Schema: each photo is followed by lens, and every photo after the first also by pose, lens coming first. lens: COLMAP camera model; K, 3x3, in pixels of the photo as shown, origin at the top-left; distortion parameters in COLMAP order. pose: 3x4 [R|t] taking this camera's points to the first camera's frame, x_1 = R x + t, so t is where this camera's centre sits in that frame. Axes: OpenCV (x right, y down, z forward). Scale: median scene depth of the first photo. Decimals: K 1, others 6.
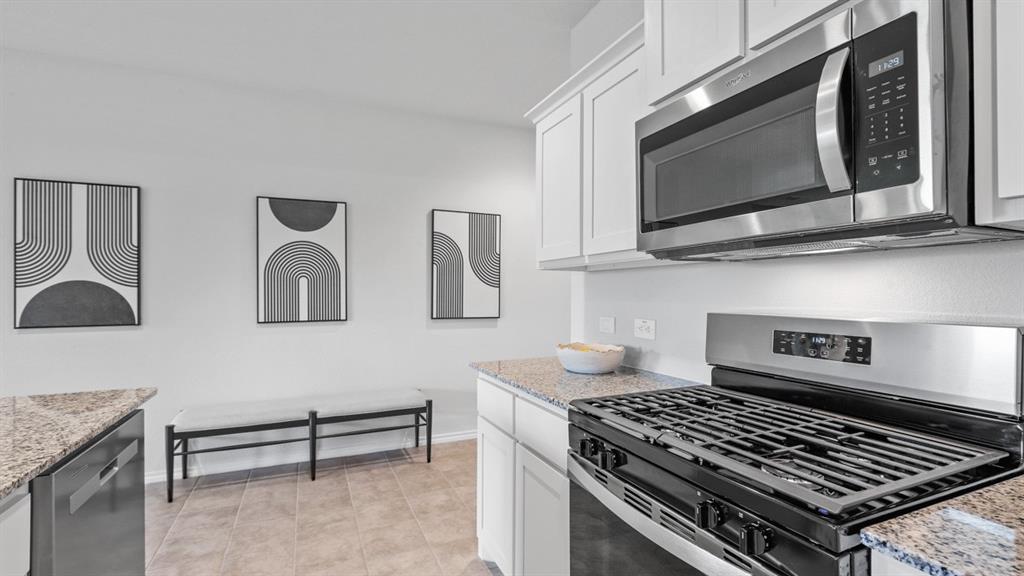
lens RADIAL K [[465.5, 0, 510.7], [0, 465.5, 292.0], [0, 0, 1]] dist [0.001351, -0.000198]
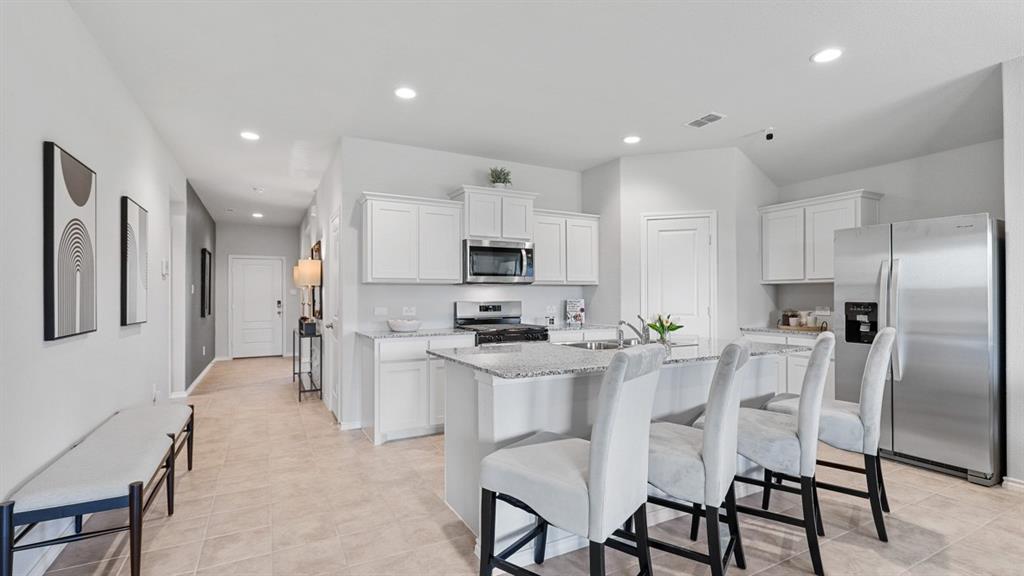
lens RADIAL K [[465.5, 0, 510.7], [0, 465.5, 292.0], [0, 0, 1]] dist [0.001351, -0.000198]
pose [[-0.072377, 0.014131, 0.997277, -1.652572], [0.004067, 0.999896, -0.013873, 0.016664], [-0.997369, 0.003051, -0.072427, 0.556957]]
